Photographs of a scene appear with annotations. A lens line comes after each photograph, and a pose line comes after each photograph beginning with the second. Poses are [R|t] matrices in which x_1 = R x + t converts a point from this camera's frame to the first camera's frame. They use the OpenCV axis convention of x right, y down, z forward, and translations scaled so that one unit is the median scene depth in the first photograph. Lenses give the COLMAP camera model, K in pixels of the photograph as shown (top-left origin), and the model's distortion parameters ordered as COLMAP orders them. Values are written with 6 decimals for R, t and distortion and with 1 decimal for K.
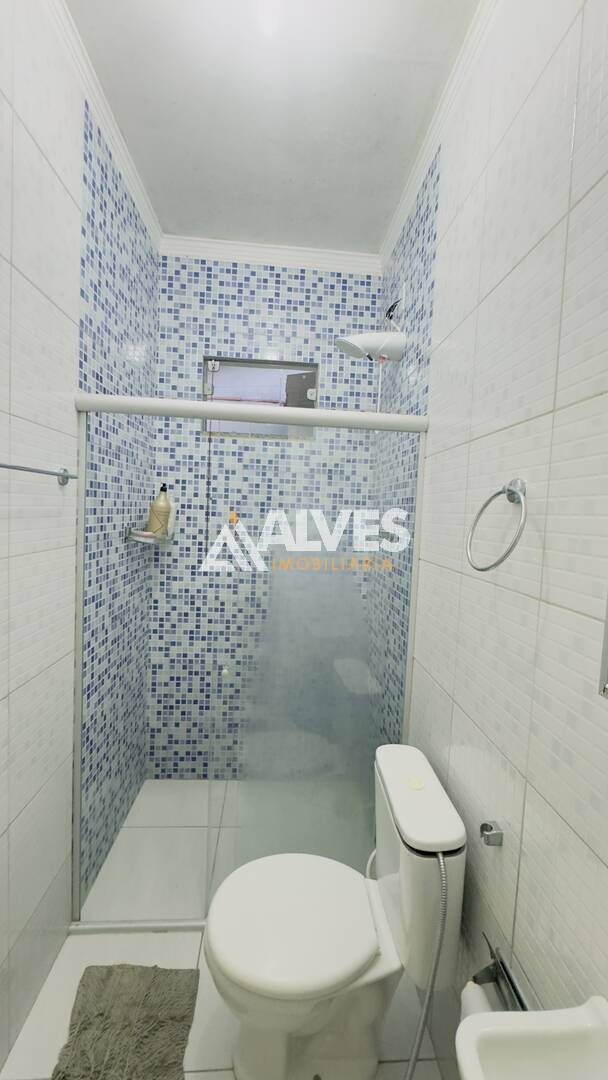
lens RADIAL K [[430.4, 0, 304.1], [0, 430.4, 537.2], [0, 0, 1]] dist [-0.003345, -0.000062]
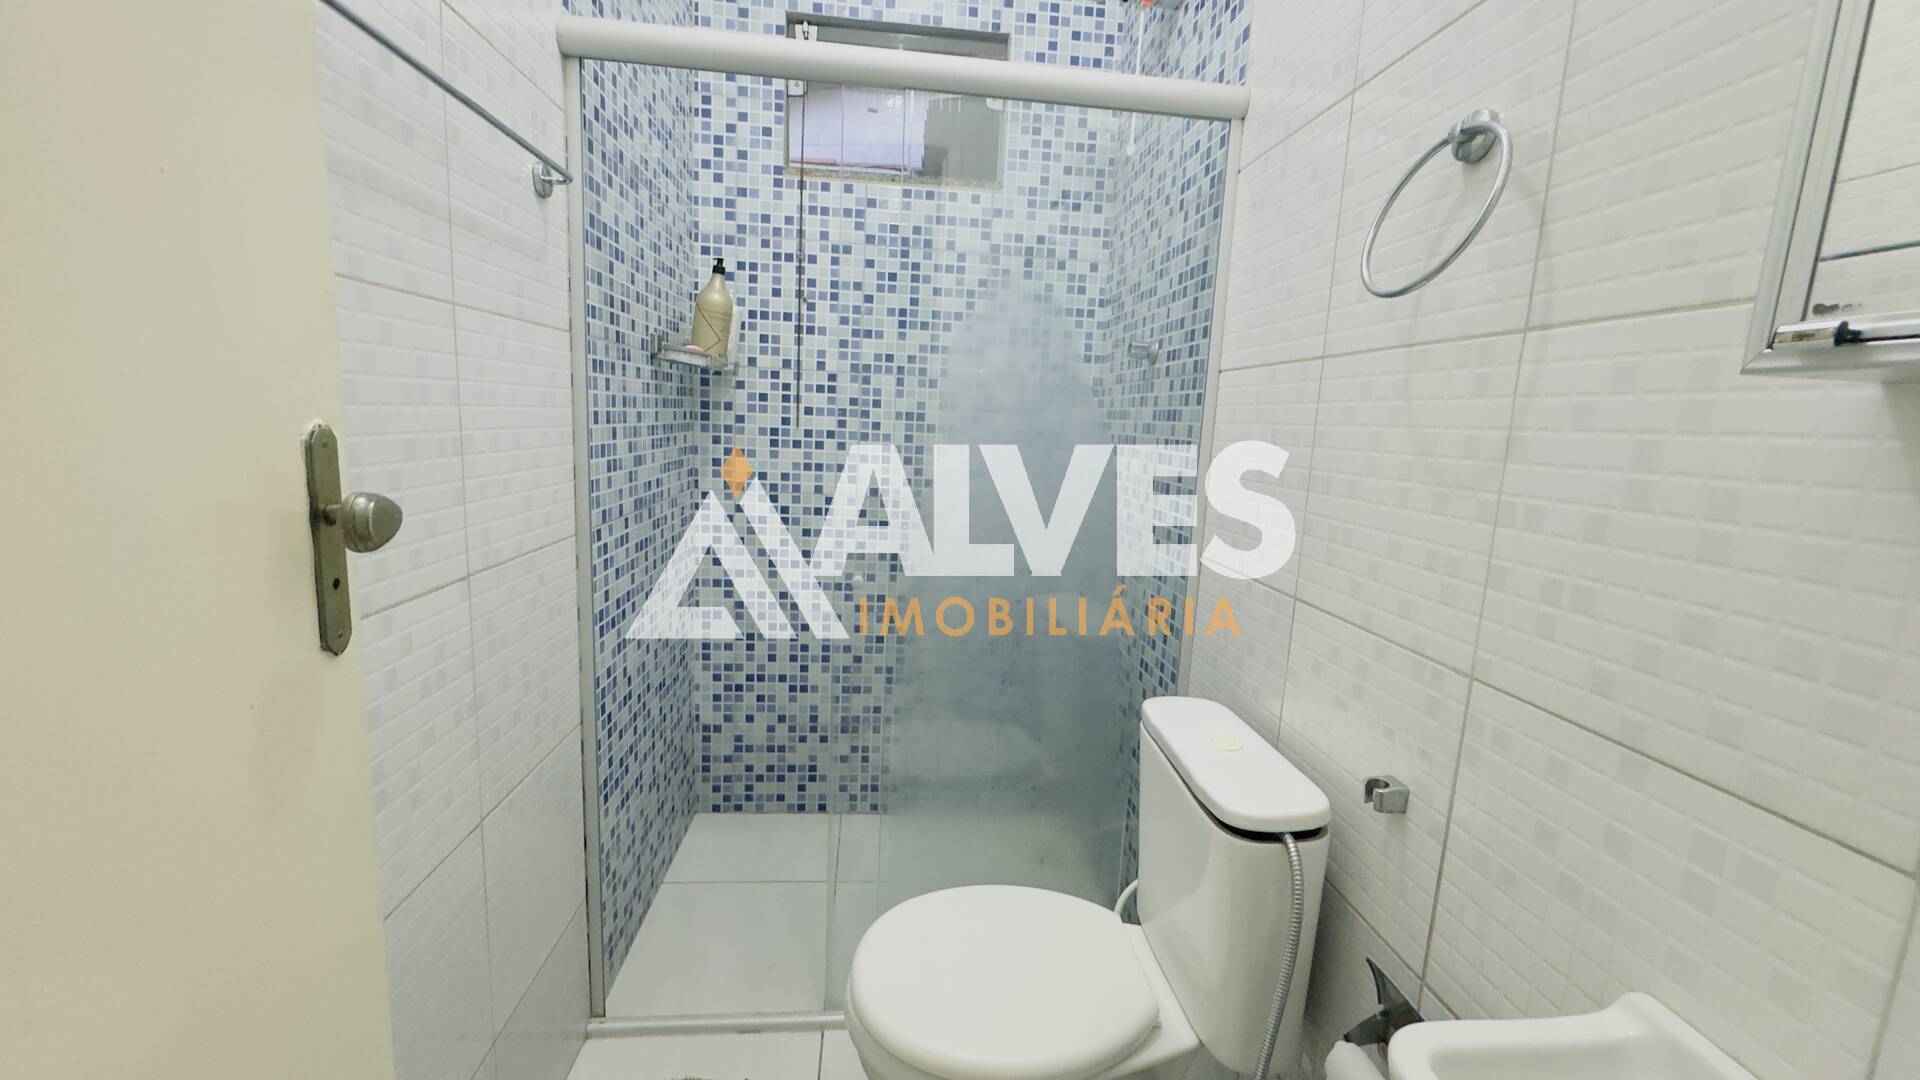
lens RADIAL K [[765.2, 0, 955.3], [0, 765.2, 536.6], [0, 0, 1]] dist [-0.003345, -0.000062]
pose [[0.999653, -0.001197, 0.026325, -0.066907], [-0.001363, 0.995282, 0.097019, 0.127710], [-0.026317, -0.097021, 0.994934, 0.035055]]
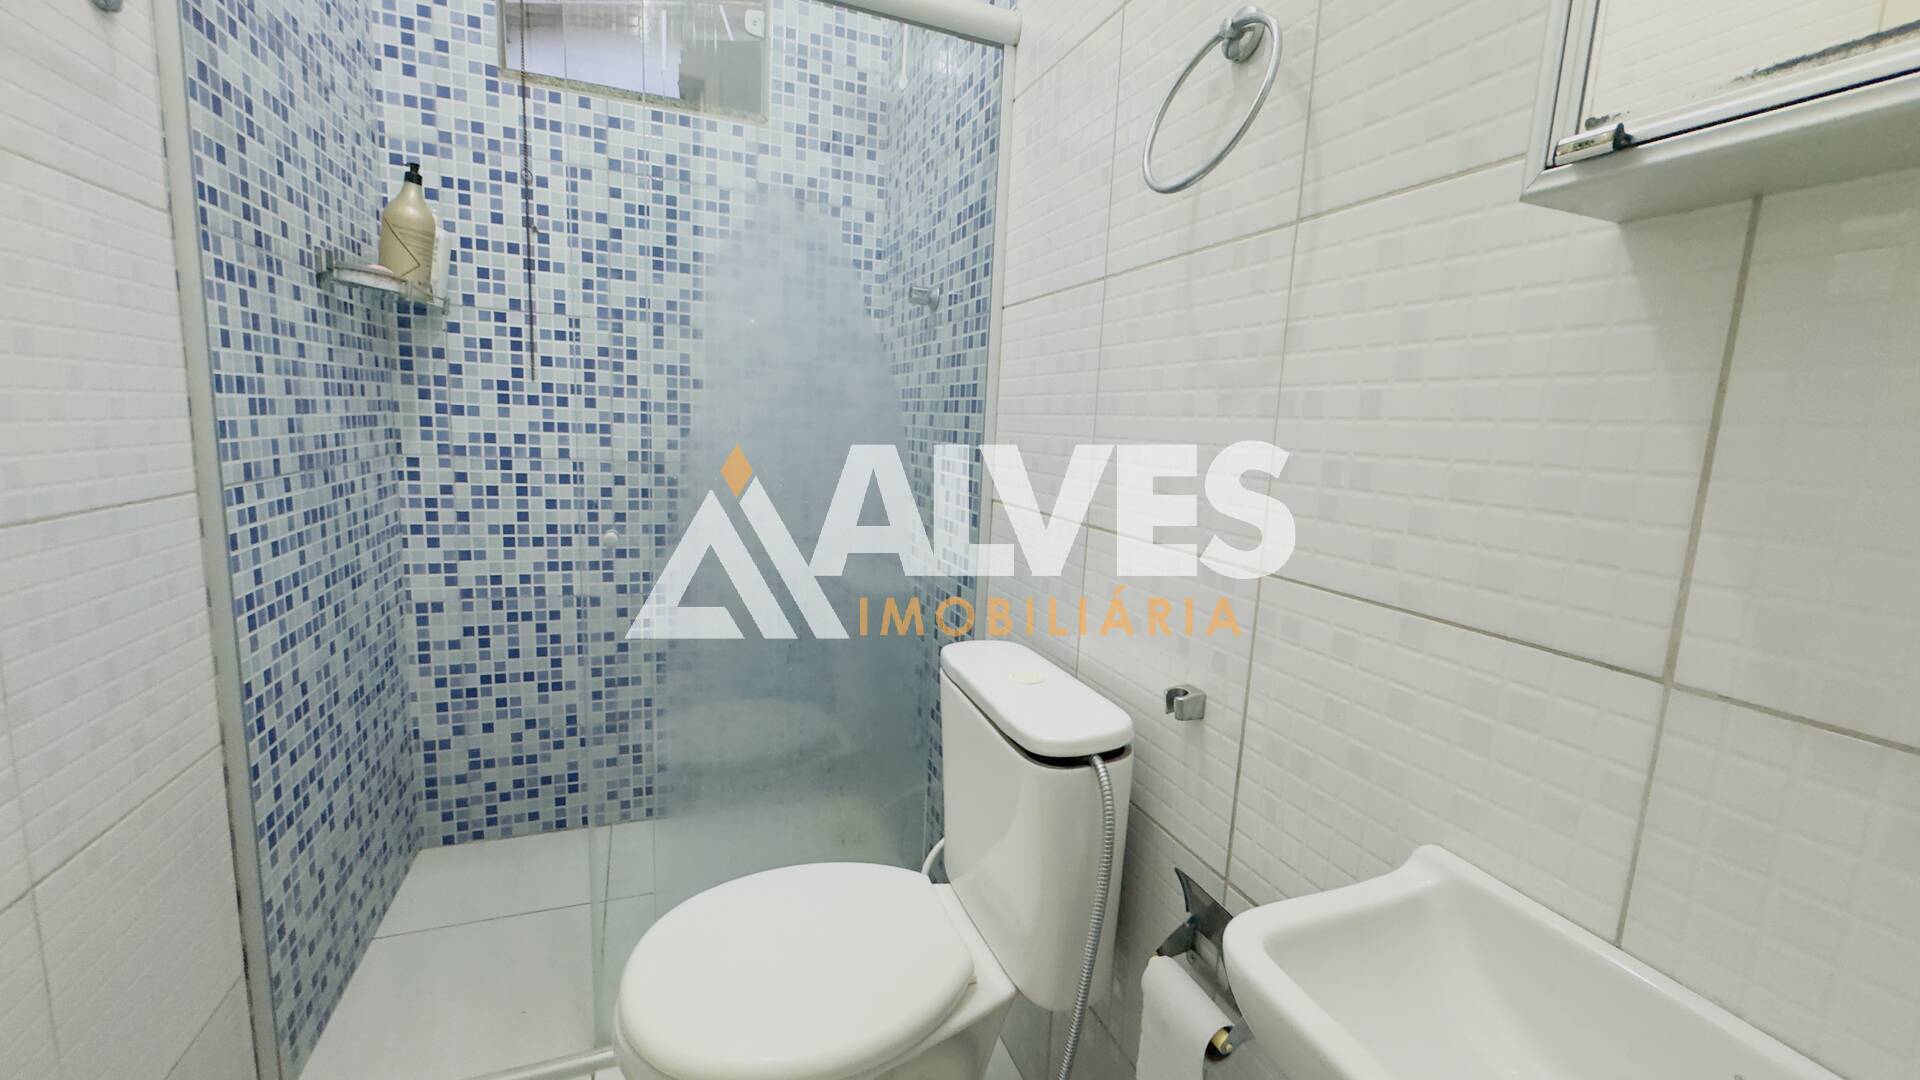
lens RADIAL K [[765.2, 0, 956.7], [0, 765.2, 535.3], [0, 0, 1]] dist [-0.003345, -0.000062]
pose [[0.952535, -0.045055, 0.301077, -0.060064], [0.013519, 0.994273, 0.106016, 0.176747], [-0.304129, -0.096914, 0.947688, 0.087710]]
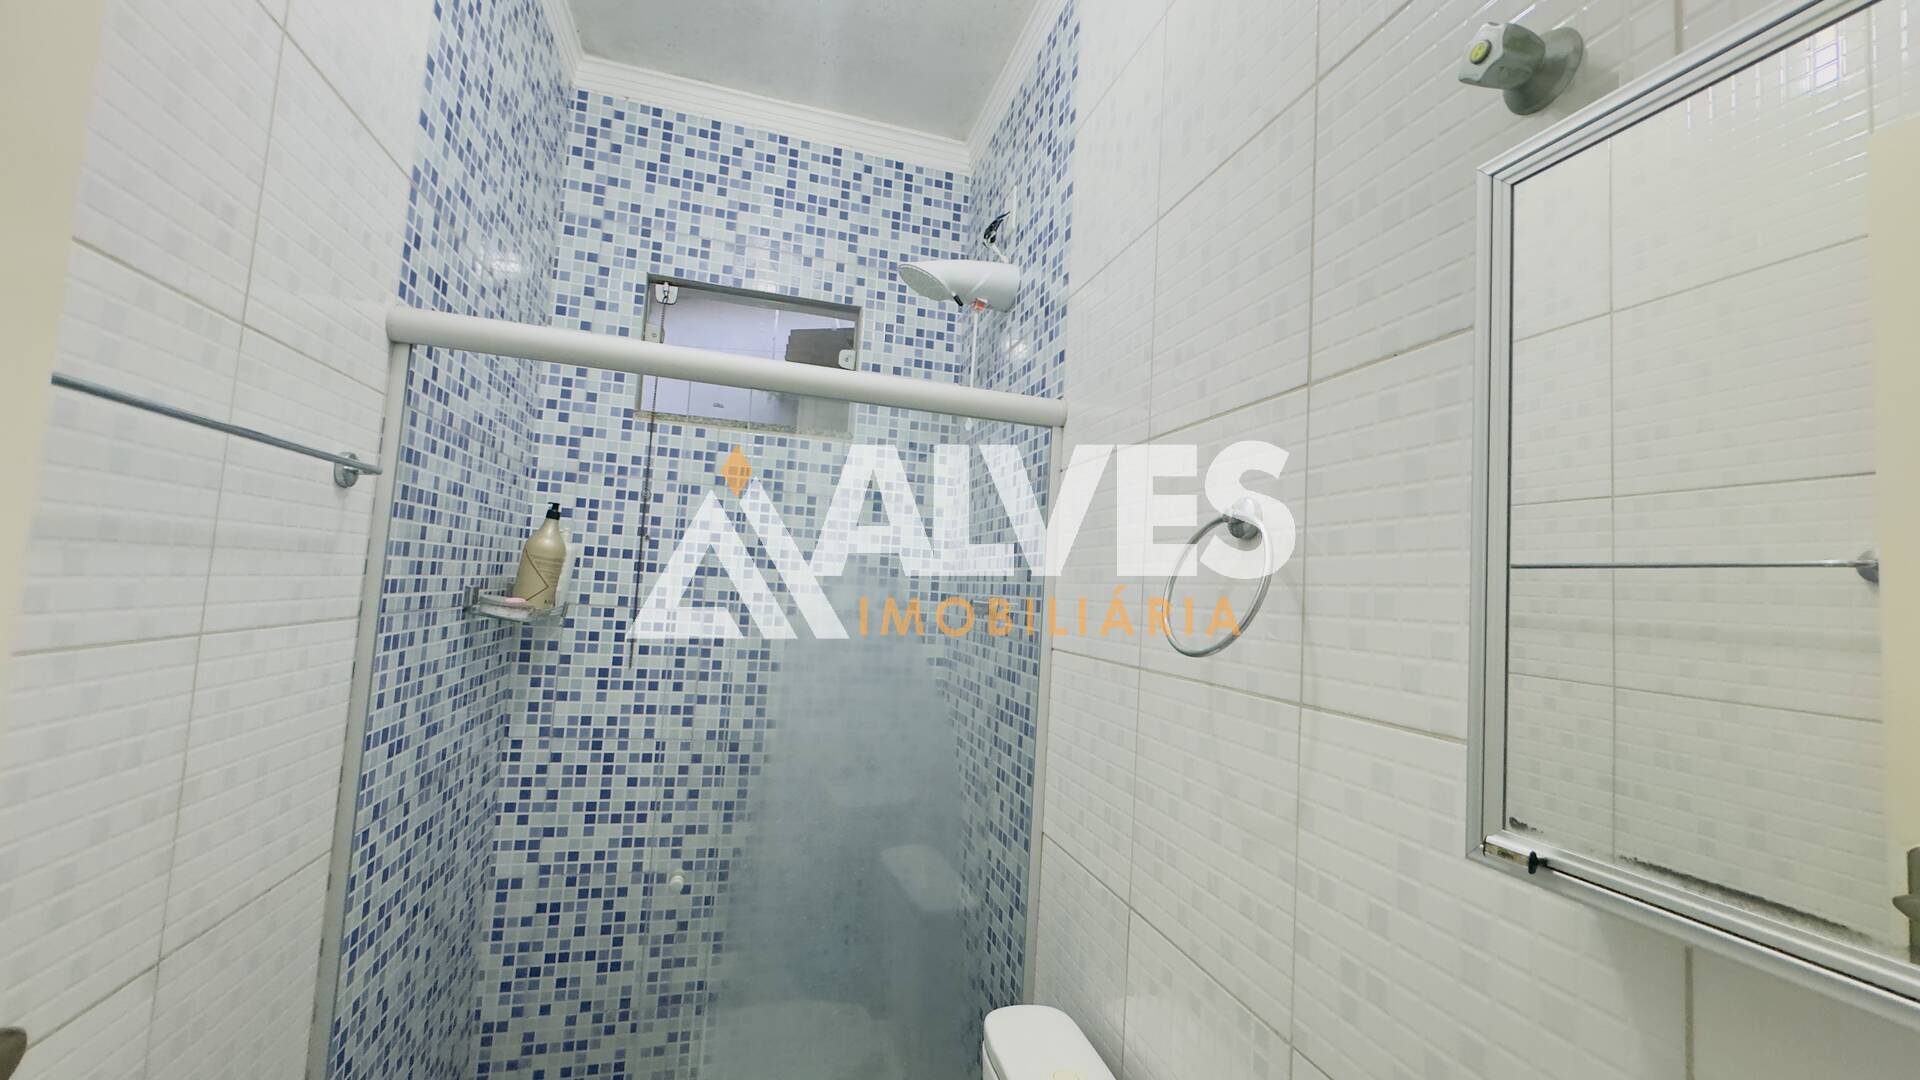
lens RADIAL K [[765.2, 0, 954.9], [0, 765.2, 536.0], [0, 0, 1]] dist [-0.003345, -0.000062]
pose [[0.979055, 0.030058, 0.201366, -0.046853], [-0.005637, 0.992665, -0.120769, 0.020366], [-0.203519, 0.117104, 0.972043, 0.034320]]
